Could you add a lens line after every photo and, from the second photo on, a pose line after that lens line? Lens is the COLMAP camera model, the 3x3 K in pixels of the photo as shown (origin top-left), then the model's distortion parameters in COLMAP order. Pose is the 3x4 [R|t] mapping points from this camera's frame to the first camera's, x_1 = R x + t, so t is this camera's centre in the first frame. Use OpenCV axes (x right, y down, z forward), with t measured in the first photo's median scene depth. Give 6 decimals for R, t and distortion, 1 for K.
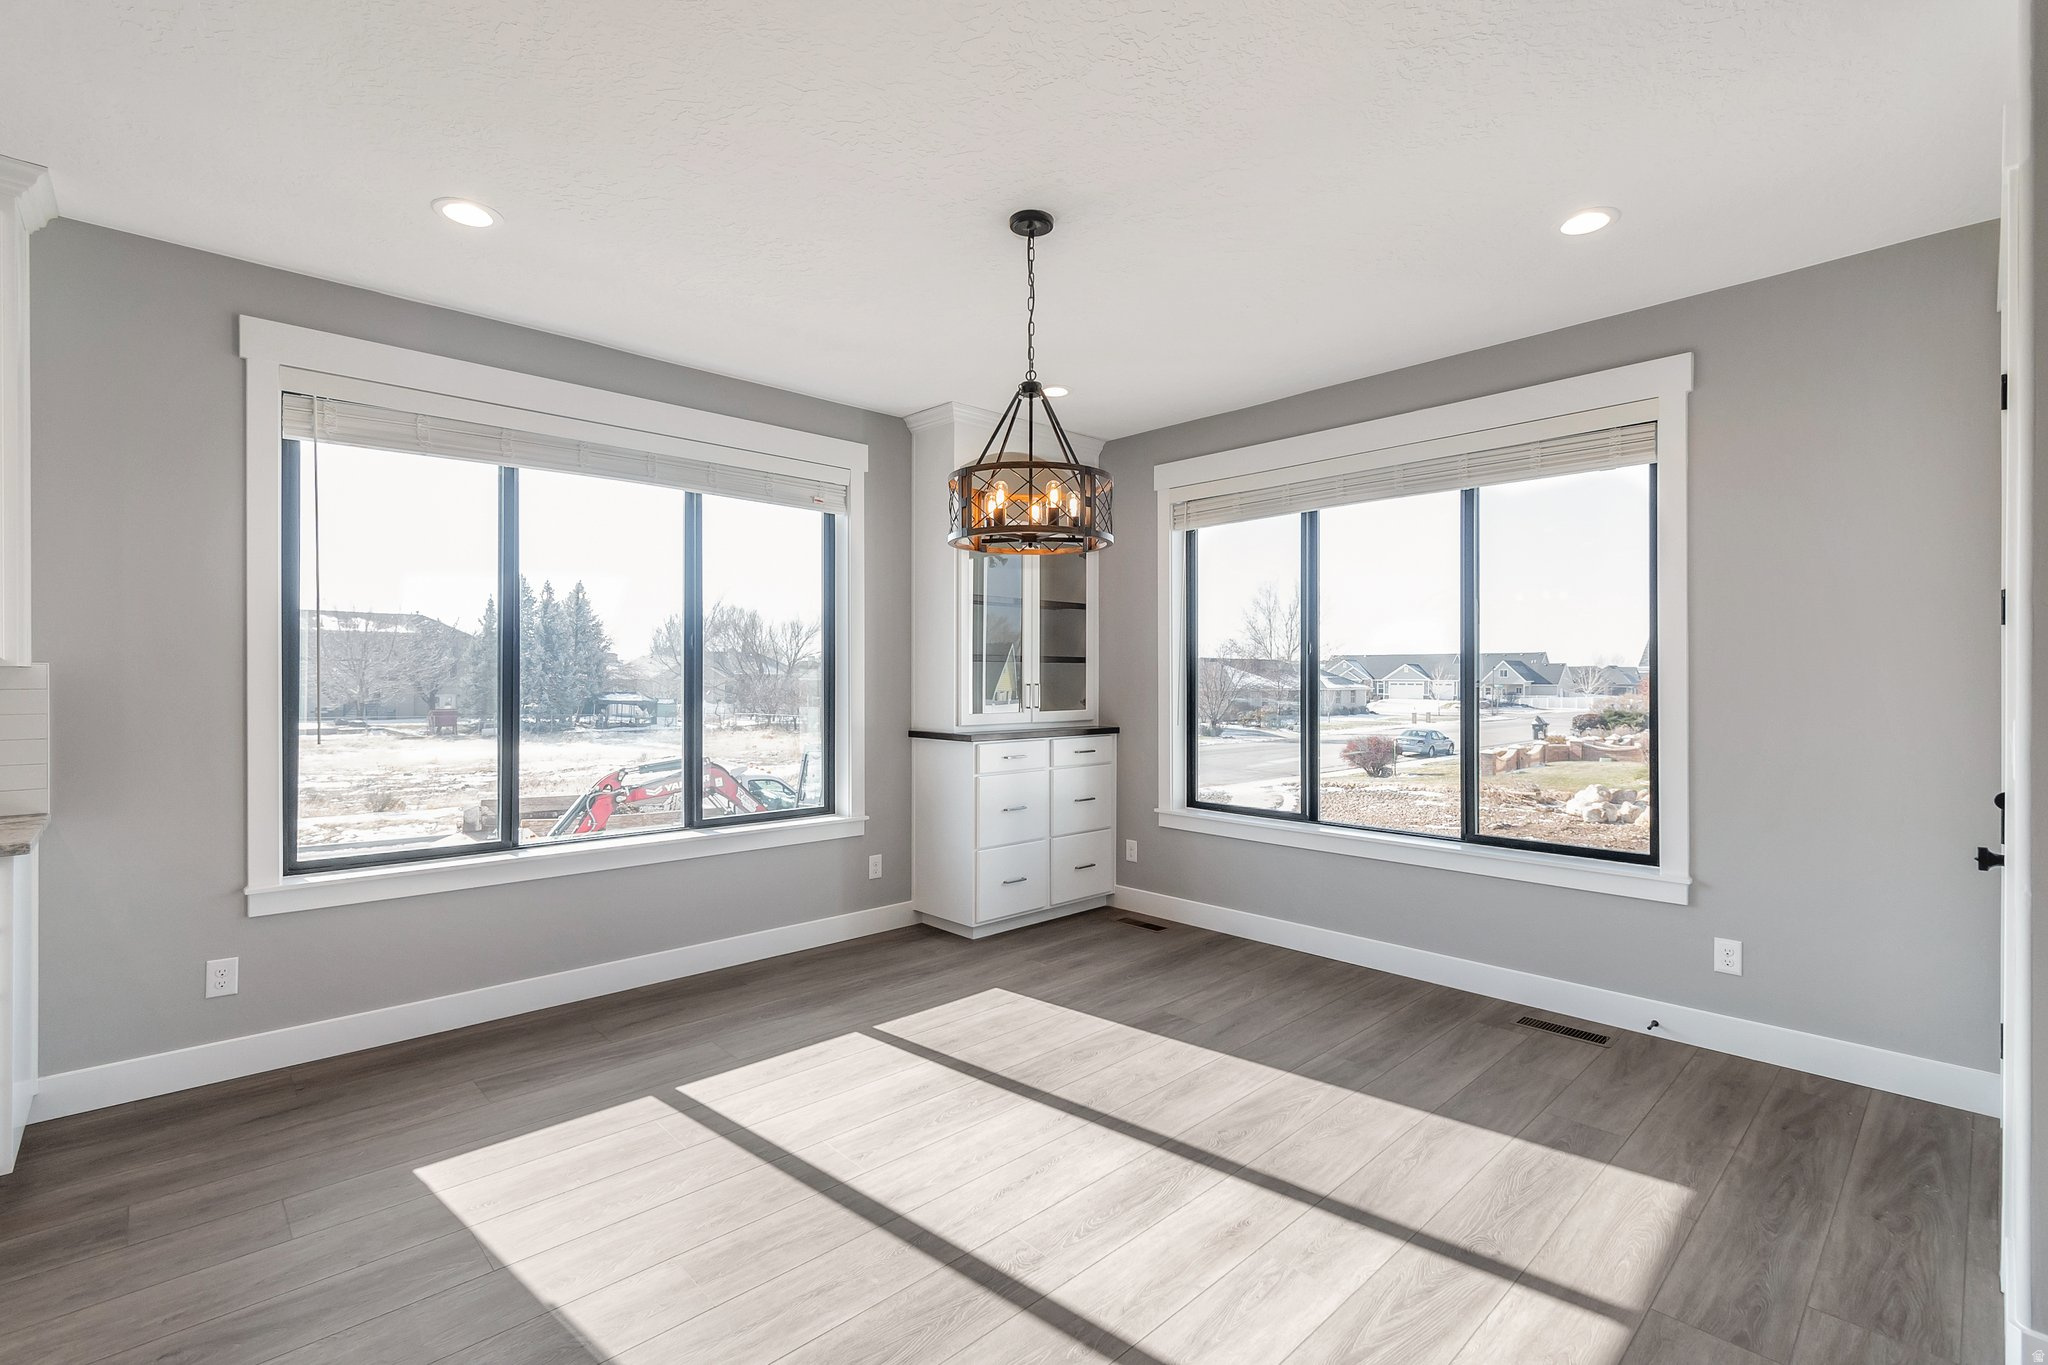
lens RADIAL K [[921.8, 0, 1033.9], [0, 921.8, 678.9], [0, 0, 1]] dist [0.001369, 0.001685]
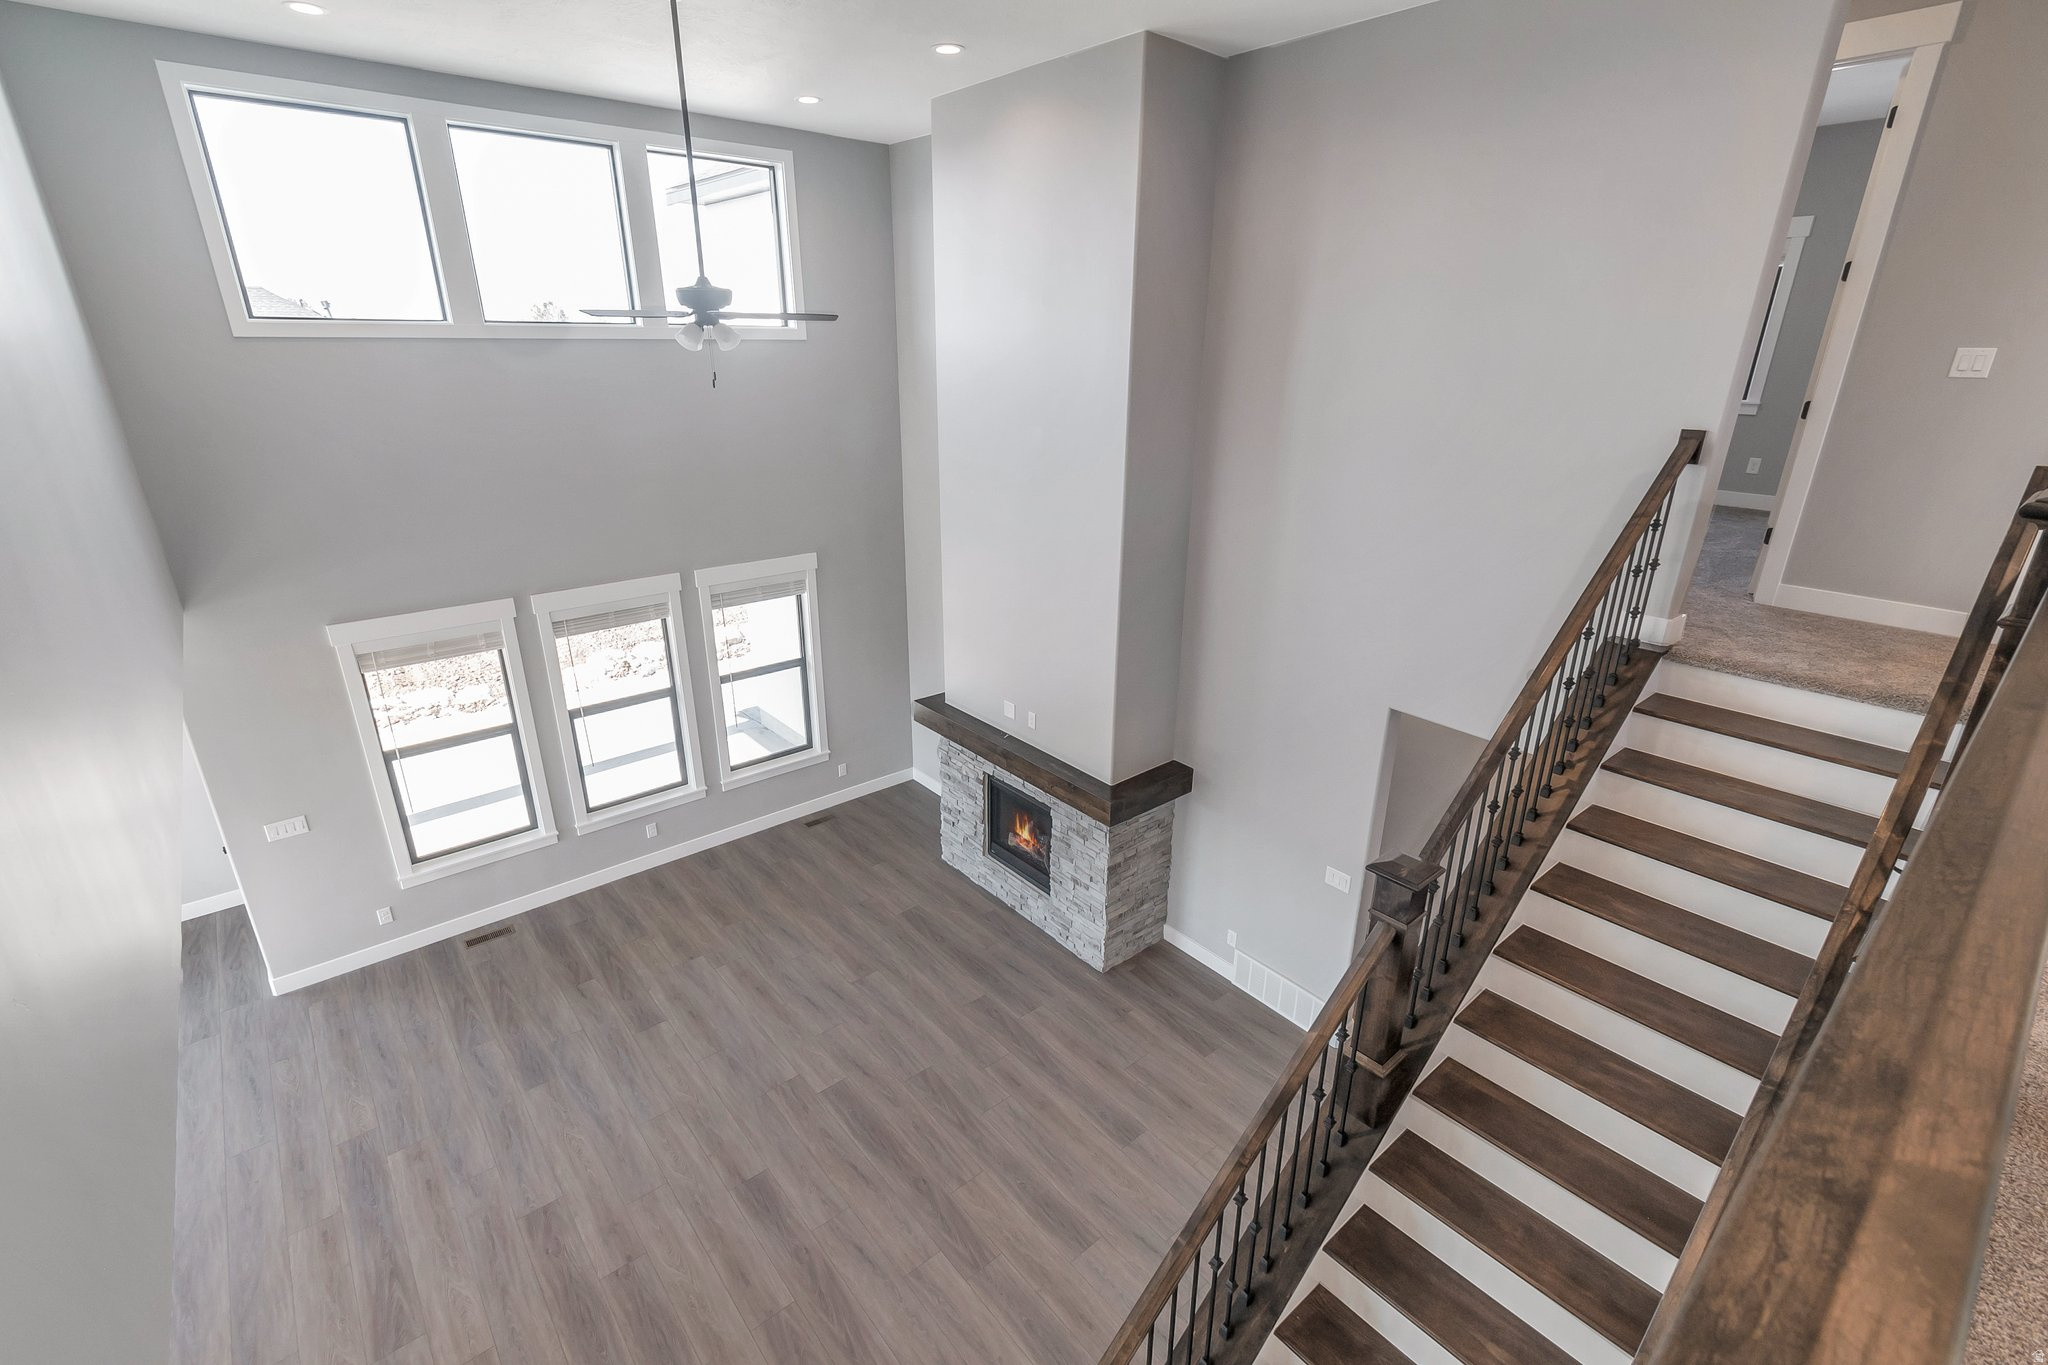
lens RADIAL K [[921.8, 0, 1016.8], [0, 921.8, 681.4], [0, 0, 1]] dist [0.001369, 0.001685]
pose [[0.068228, -0.350559, 0.934052, -0.658978], [-0.005067, 0.936100, 0.351698, -0.647760], [-0.997657, -0.028729, 0.062092, -0.809803]]
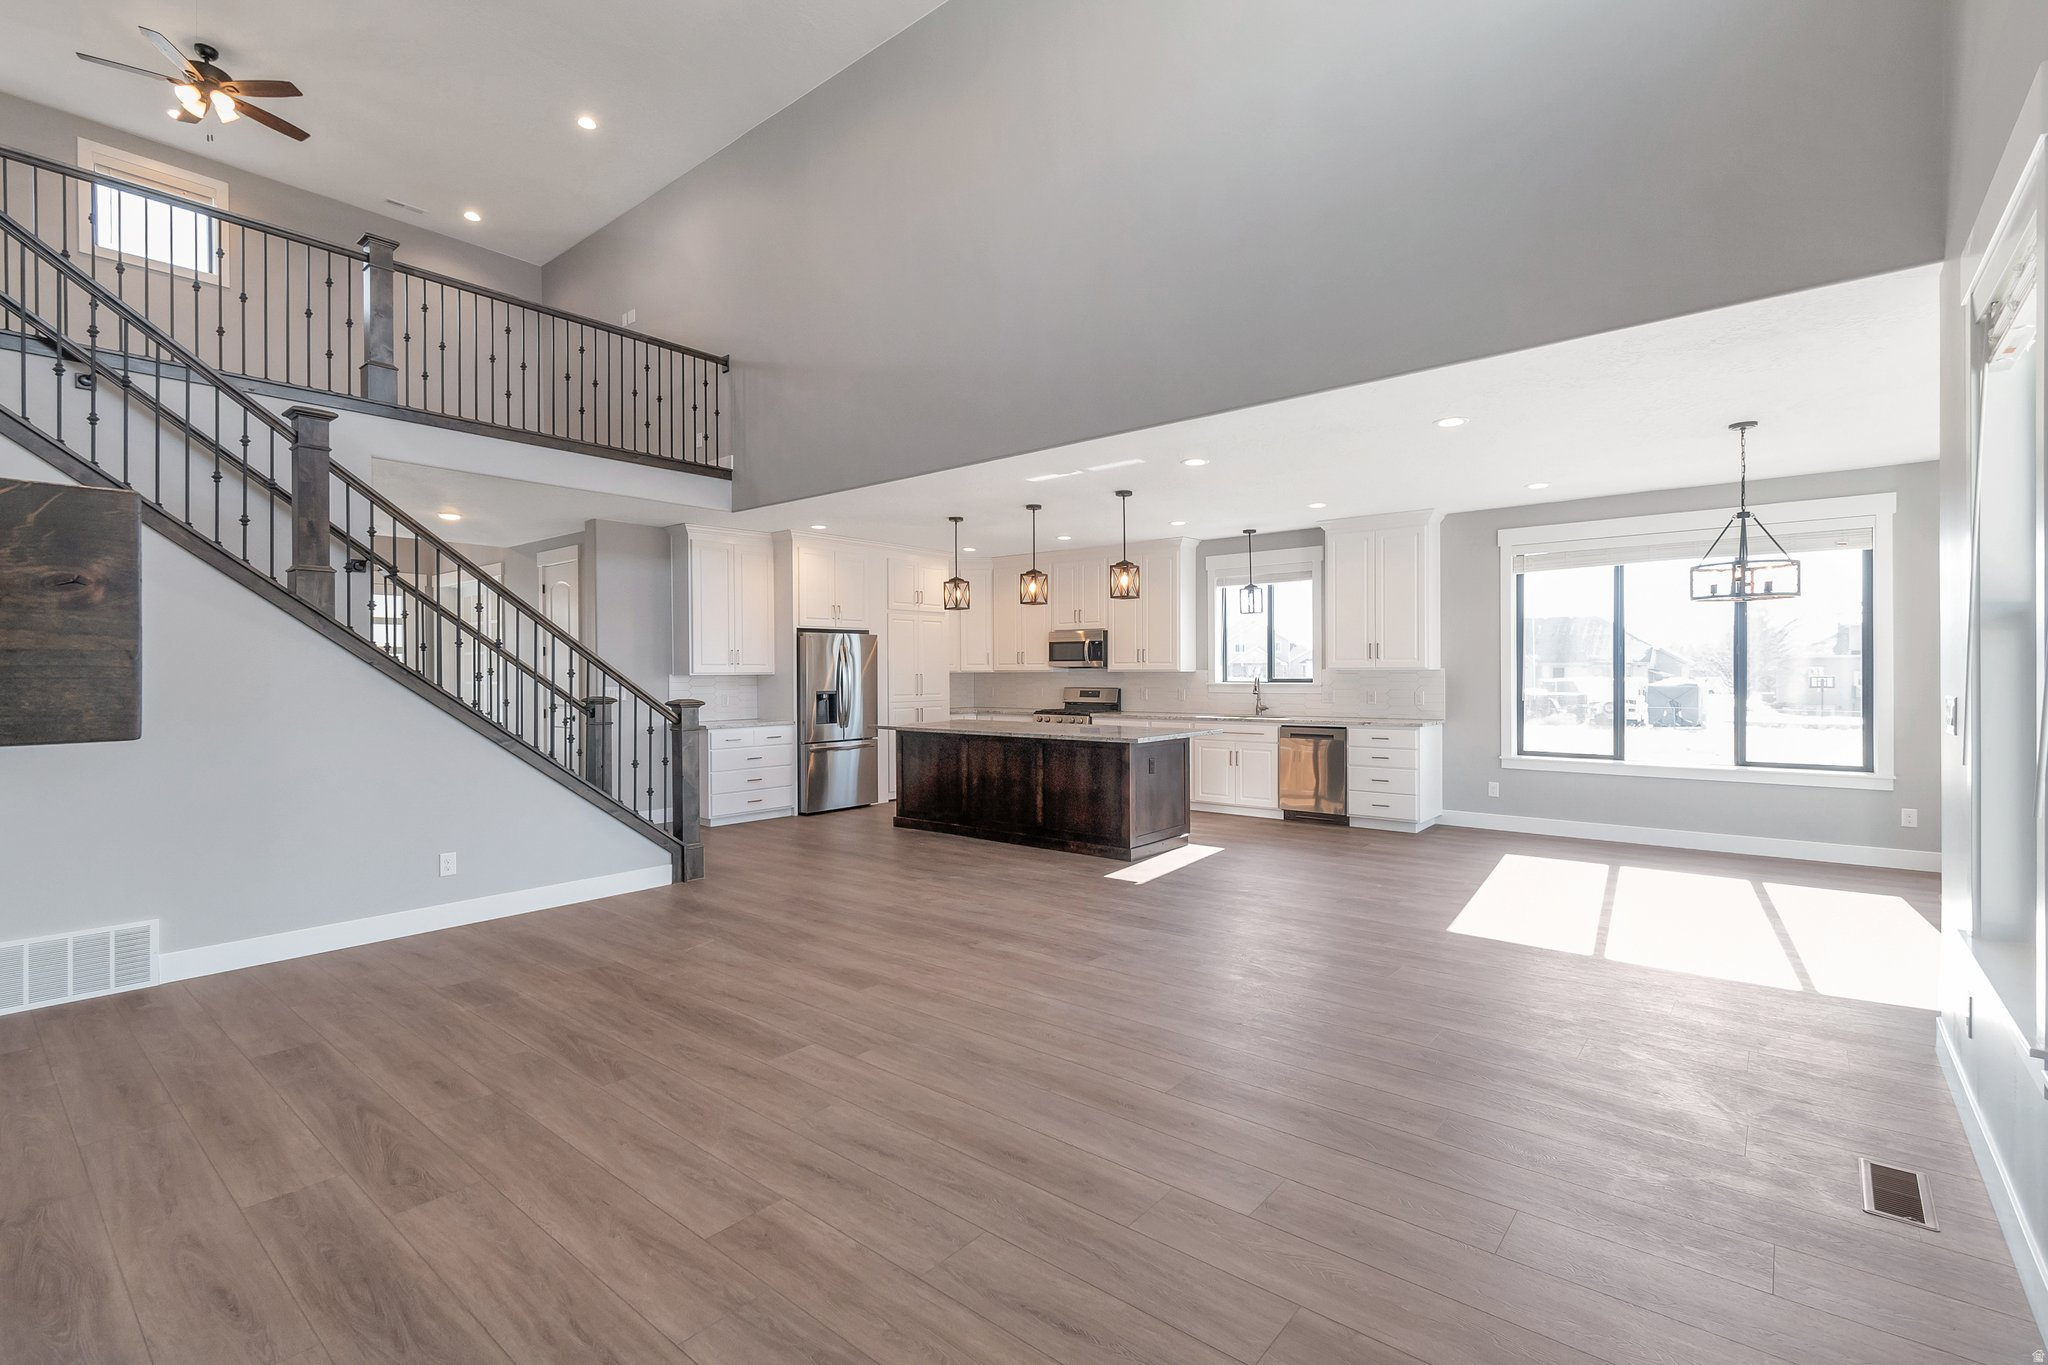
lens RADIAL K [[921.8, 0, 1018.2], [0, 921.8, 681.3], [0, 0, 1]] dist [0.001369, 0.001685]
pose [[0.107260, 0.005554, -0.994215, 1.029813], [0.002716, 0.999979, 0.005879, 0.002073], [0.994227, -0.003331, 0.107243, -0.399250]]
